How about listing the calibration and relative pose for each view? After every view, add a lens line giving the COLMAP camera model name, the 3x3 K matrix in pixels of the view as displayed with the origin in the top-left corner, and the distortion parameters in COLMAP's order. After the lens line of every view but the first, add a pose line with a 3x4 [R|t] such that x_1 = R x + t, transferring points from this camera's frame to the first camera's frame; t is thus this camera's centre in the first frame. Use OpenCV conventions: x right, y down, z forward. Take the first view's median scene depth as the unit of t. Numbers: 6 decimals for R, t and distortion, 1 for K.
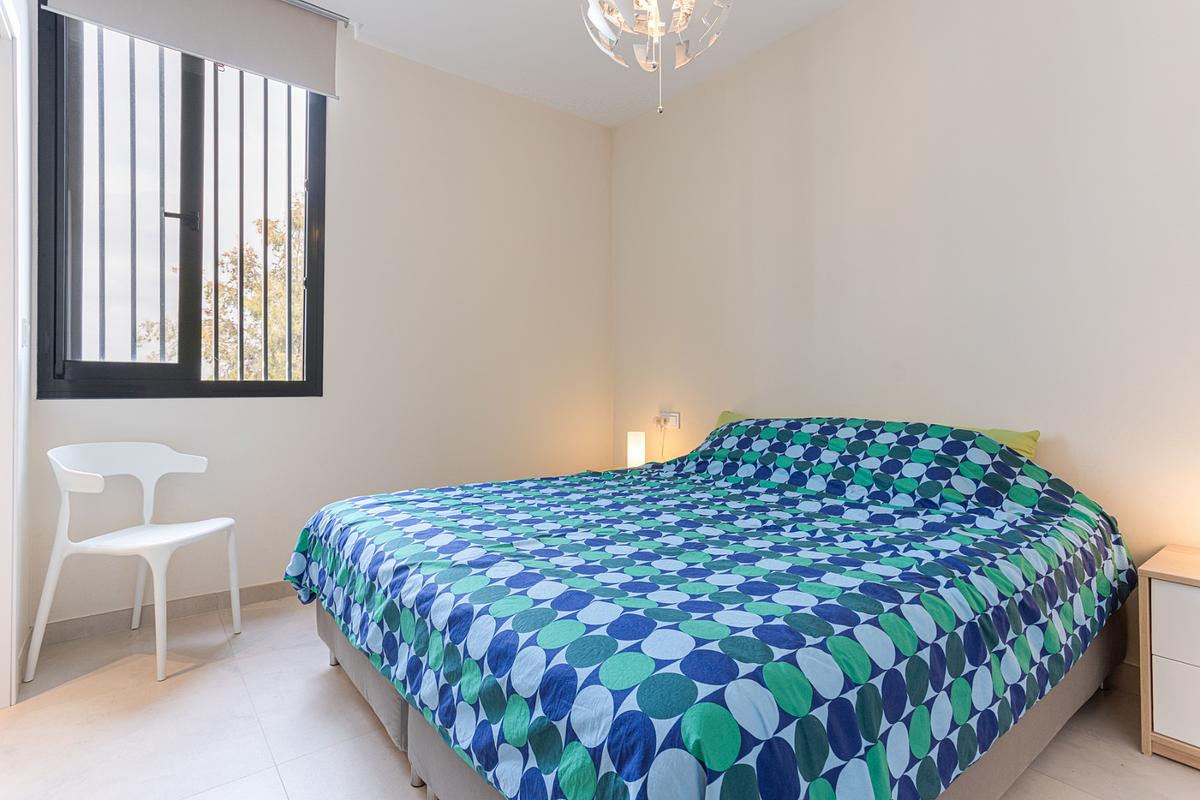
lens RADIAL K [[593.9, 0, 601.7], [0, 593.9, 388.9], [0, 0, 1]] dist [0.002173, 0.000706]
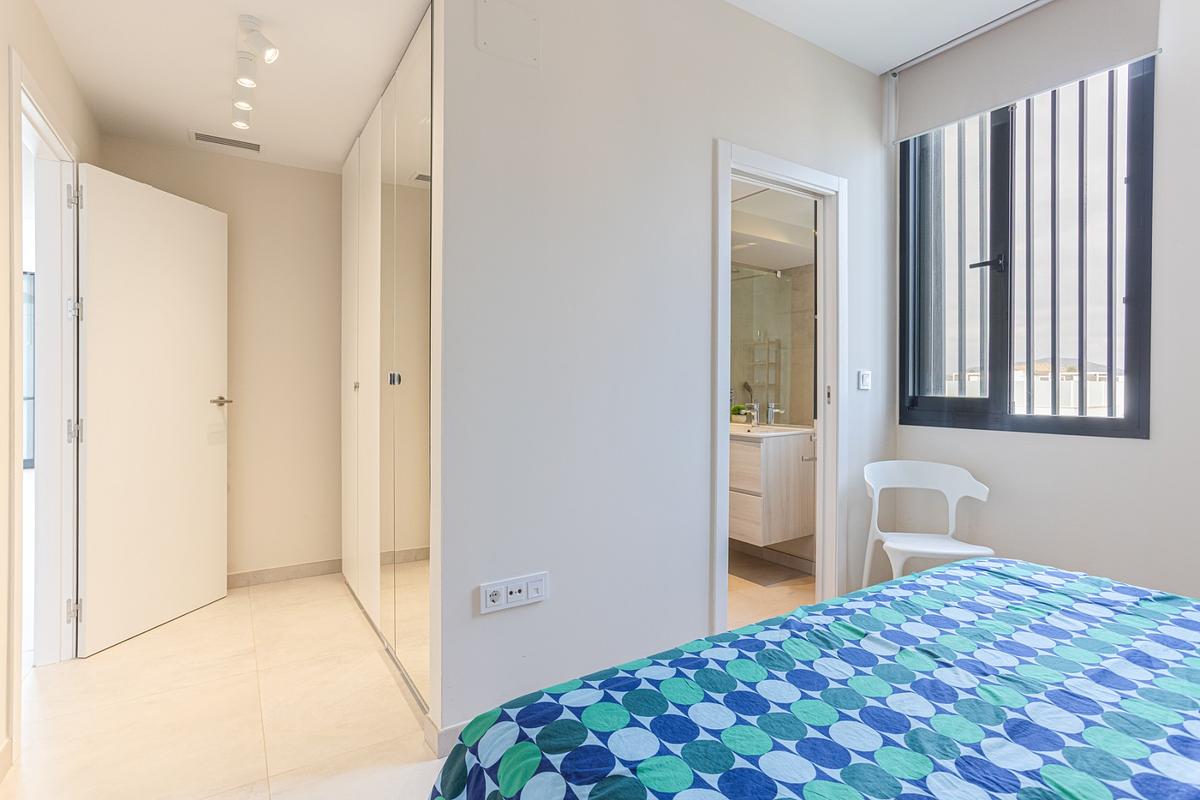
lens RADIAL K [[593.9, 0, 601.7], [0, 593.9, 388.9], [0, 0, 1]] dist [0.002173, 0.000706]
pose [[-0.229066, -0.013076, -0.973323, 0.506701], [-0.024870, 0.999662, -0.007577, -0.034641], [0.973093, 0.022471, -0.229313, 0.565231]]
